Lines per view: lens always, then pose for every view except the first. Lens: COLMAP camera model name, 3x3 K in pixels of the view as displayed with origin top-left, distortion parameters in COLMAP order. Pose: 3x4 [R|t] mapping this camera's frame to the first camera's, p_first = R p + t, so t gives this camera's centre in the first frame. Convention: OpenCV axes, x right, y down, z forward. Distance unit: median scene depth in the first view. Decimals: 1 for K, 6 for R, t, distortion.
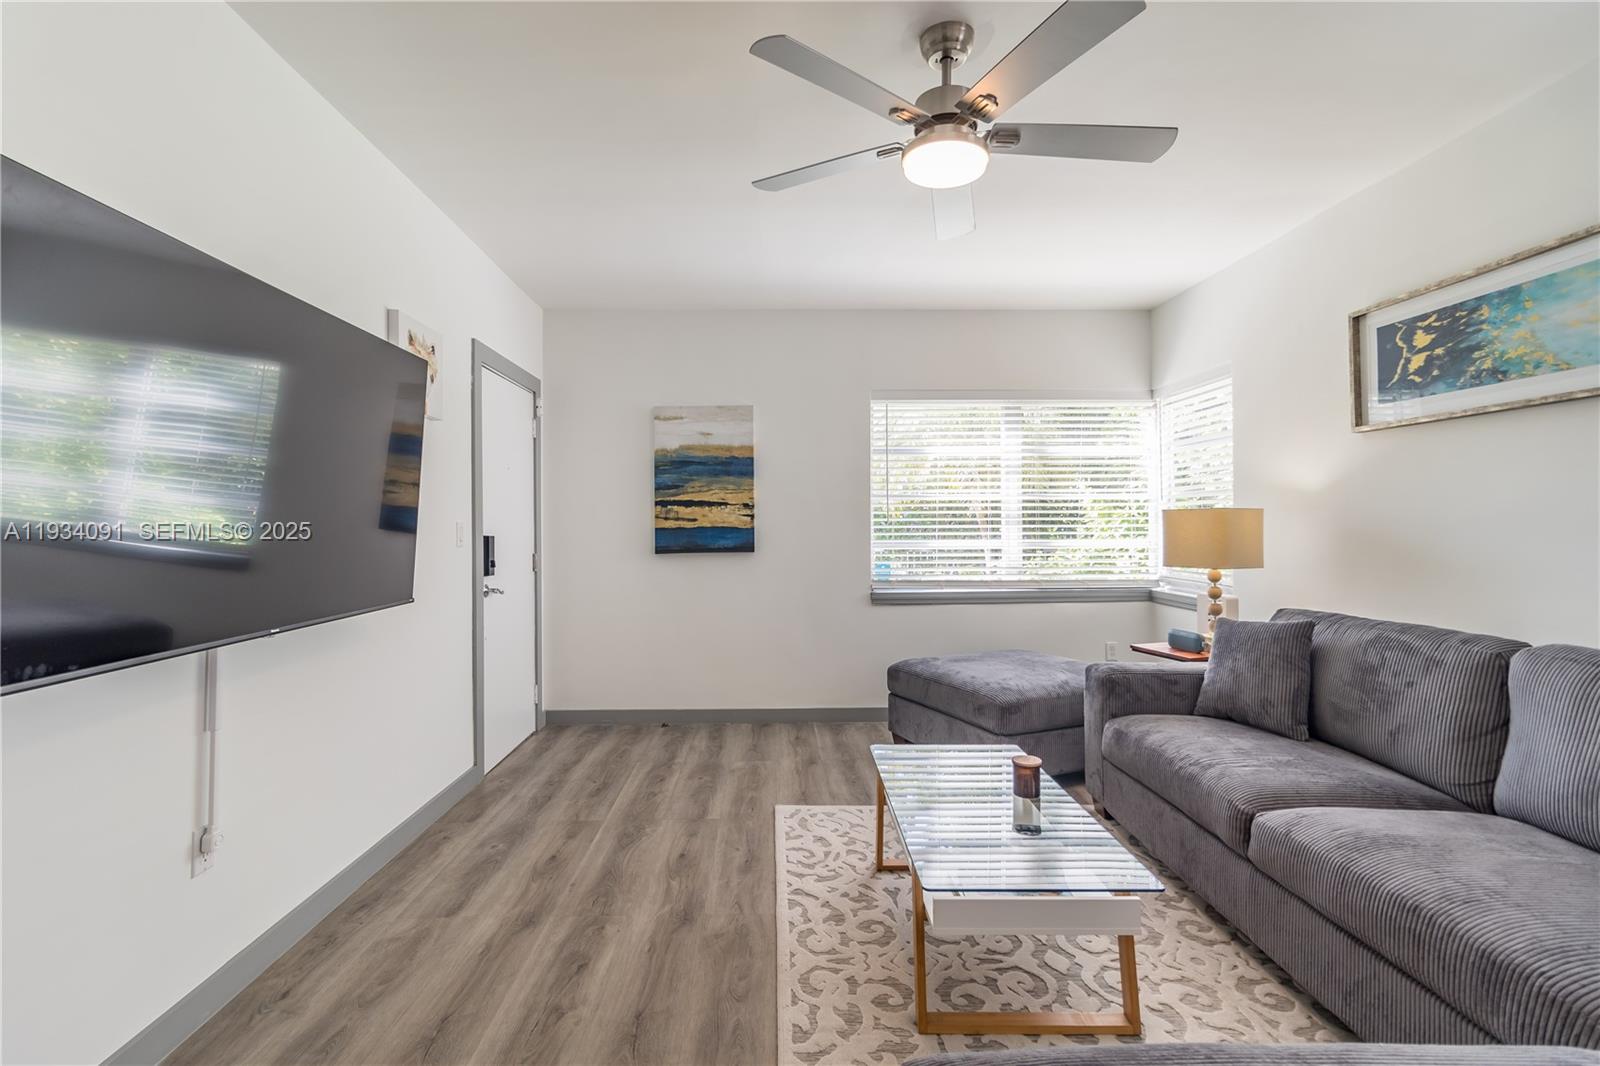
lens RADIAL K [[744.5, 0, 791.6], [0, 744.5, 516.2], [0, 0, 1]] dist [0.004047, 0.000385]
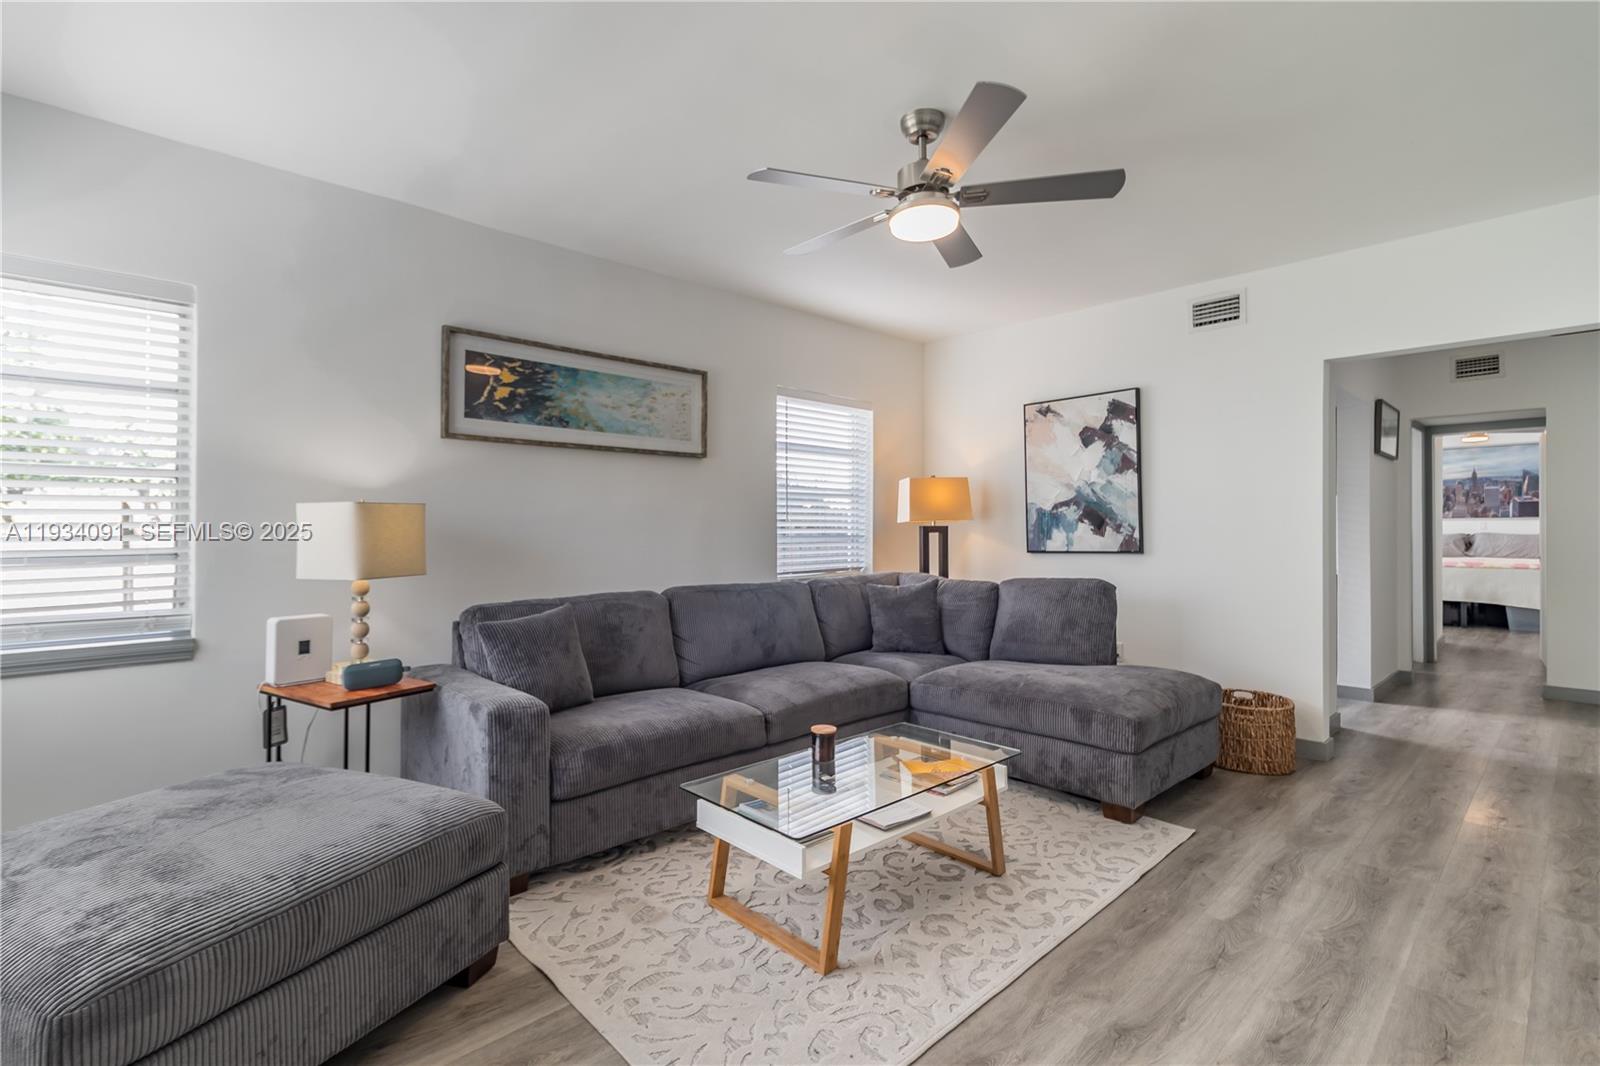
lens RADIAL K [[744.5, 0, 791.6], [0, 744.5, 516.2], [0, 0, 1]] dist [0.004047, 0.000385]
pose [[-0.666548, 0.006814, 0.745431, -0.453656], [-0.009297, 0.999804, -0.017453, 0.018429], [-0.745404, -0.018563, -0.666354, 1.622377]]
